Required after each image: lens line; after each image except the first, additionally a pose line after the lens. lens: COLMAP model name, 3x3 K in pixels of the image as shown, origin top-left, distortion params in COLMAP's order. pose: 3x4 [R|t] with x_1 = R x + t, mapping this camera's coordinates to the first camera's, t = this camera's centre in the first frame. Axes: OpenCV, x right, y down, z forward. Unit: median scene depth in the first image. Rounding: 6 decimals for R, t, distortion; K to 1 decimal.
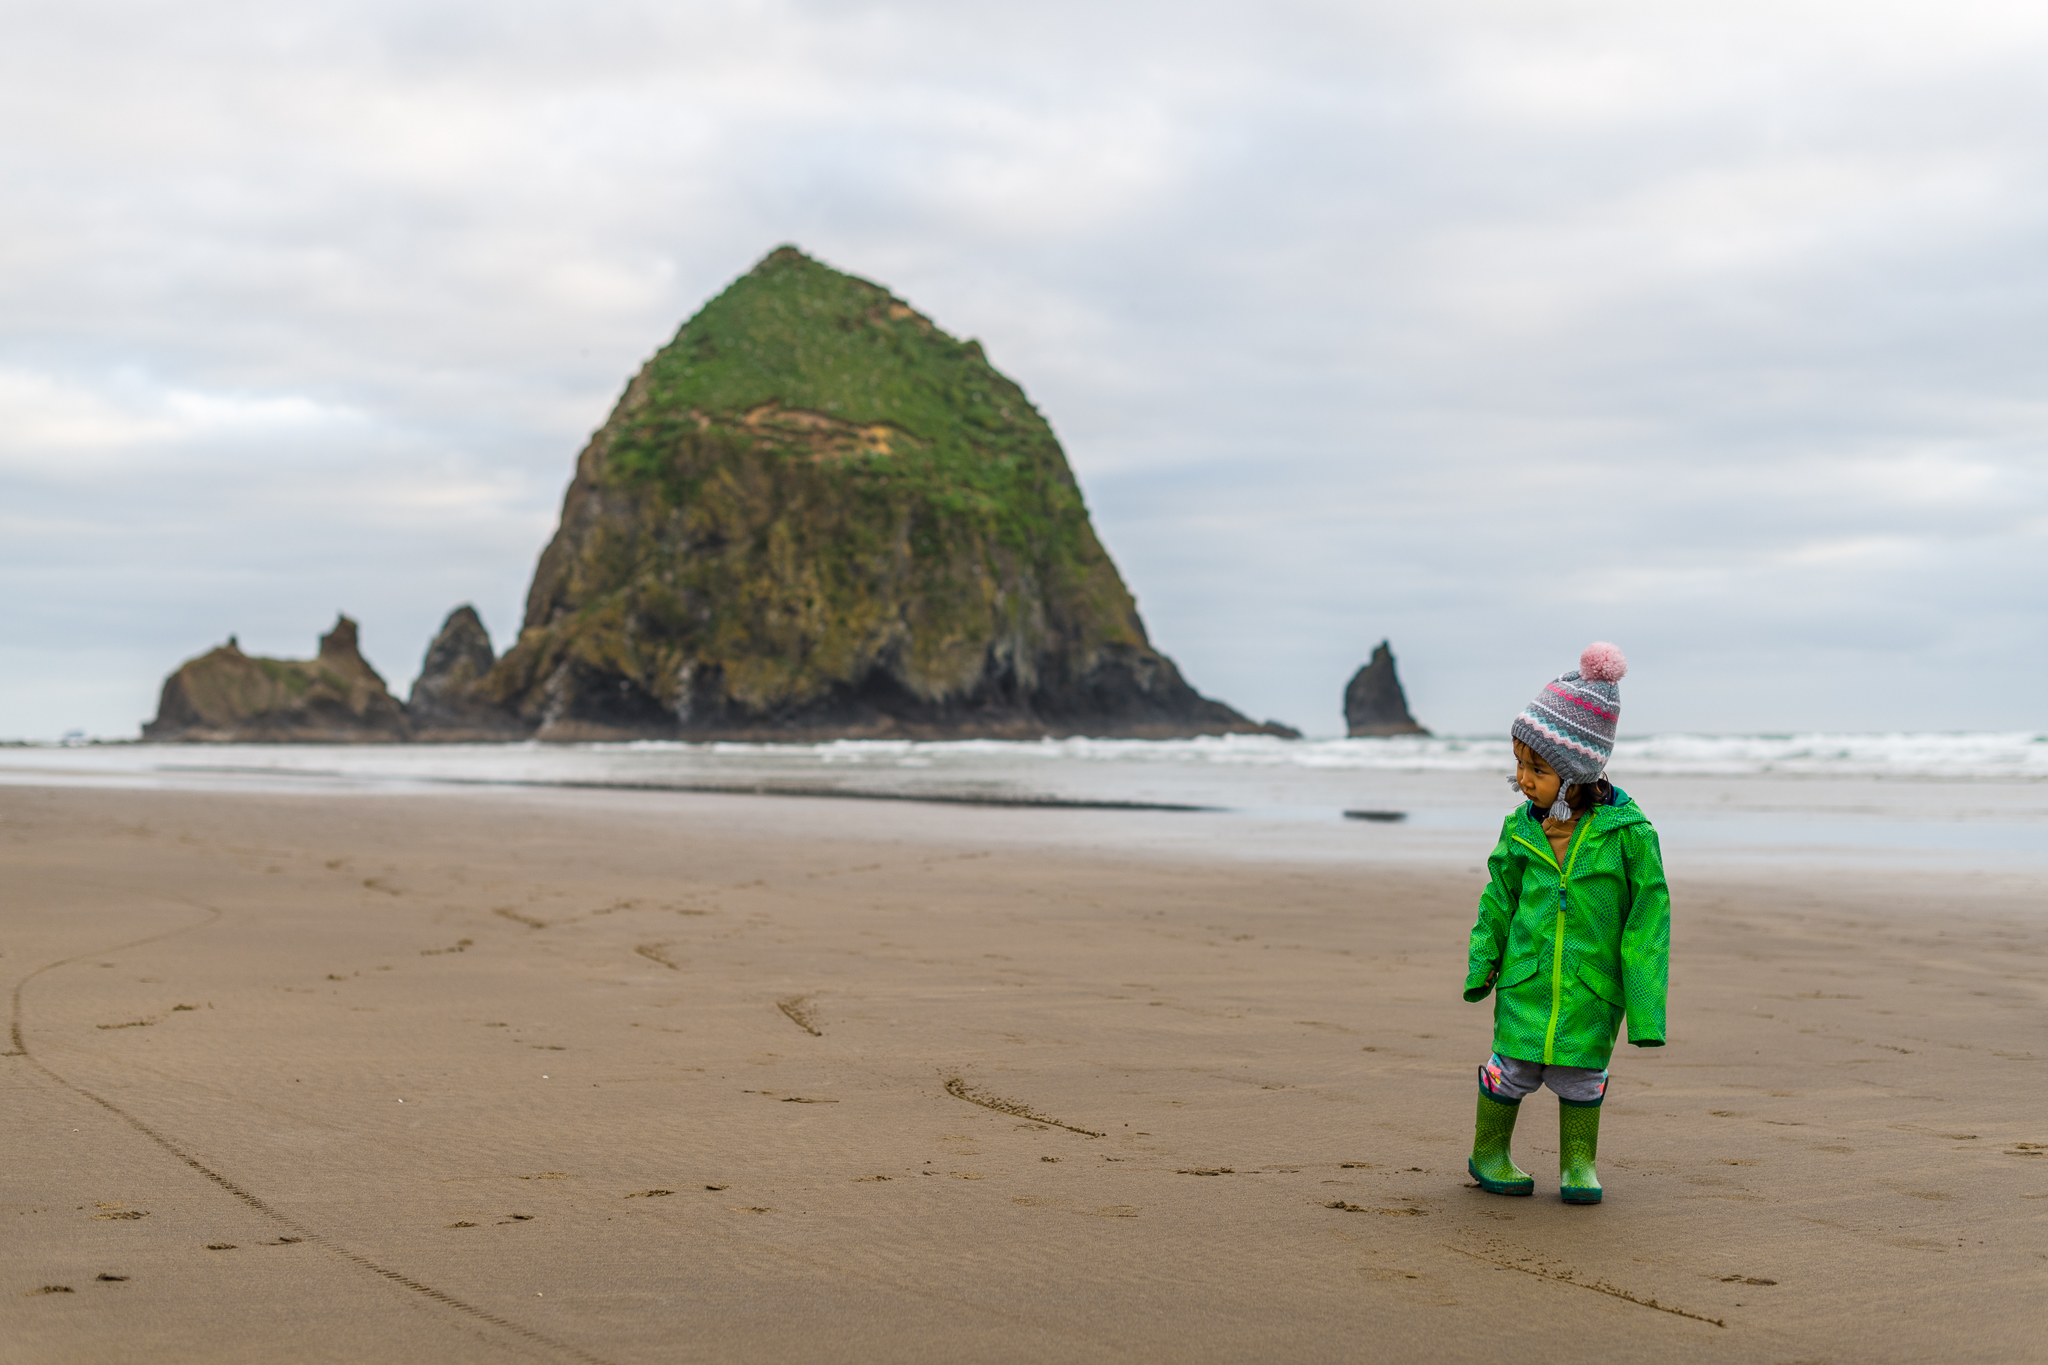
lens RADIAL K [[2916.2, 0, 1024.0], [0, 2916.2, 682.5], [0, 0, 1]] dist [-0.006076, 0.006130]
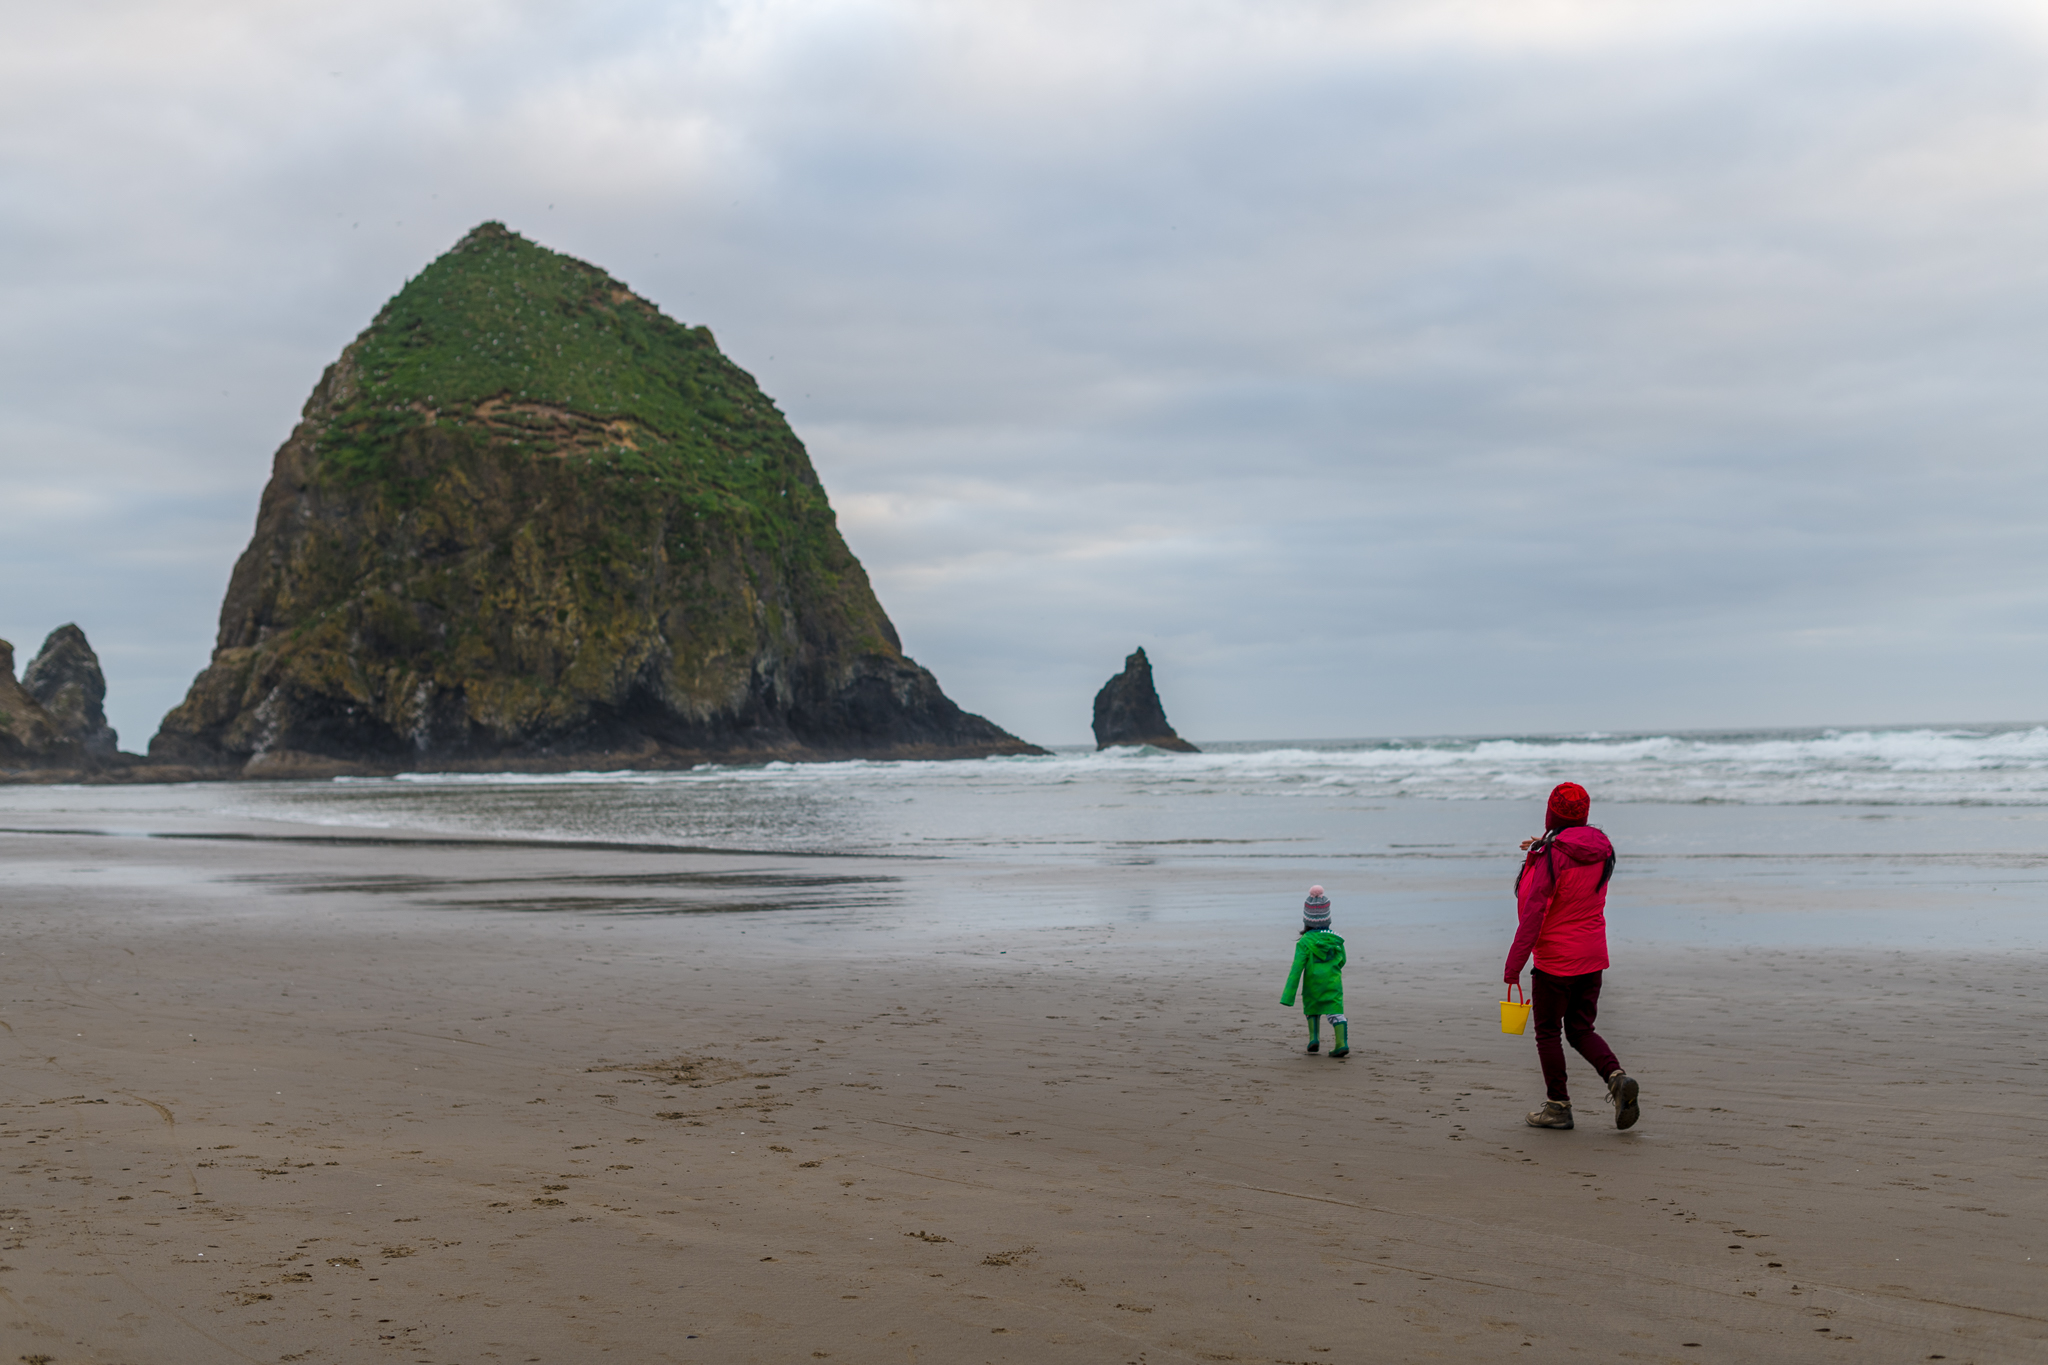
lens RADIAL K [[2916.2, 0, 1024.0], [0, 2916.2, 682.5], [0, 0, 1]] dist [-0.006076, 0.006130]
pose [[0.983724, -0.016487, 0.178929, -0.091643], [0.017294, 0.999846, -0.002952, -0.001386], [-0.178853, 0.005998, 0.983858, 0.086695]]
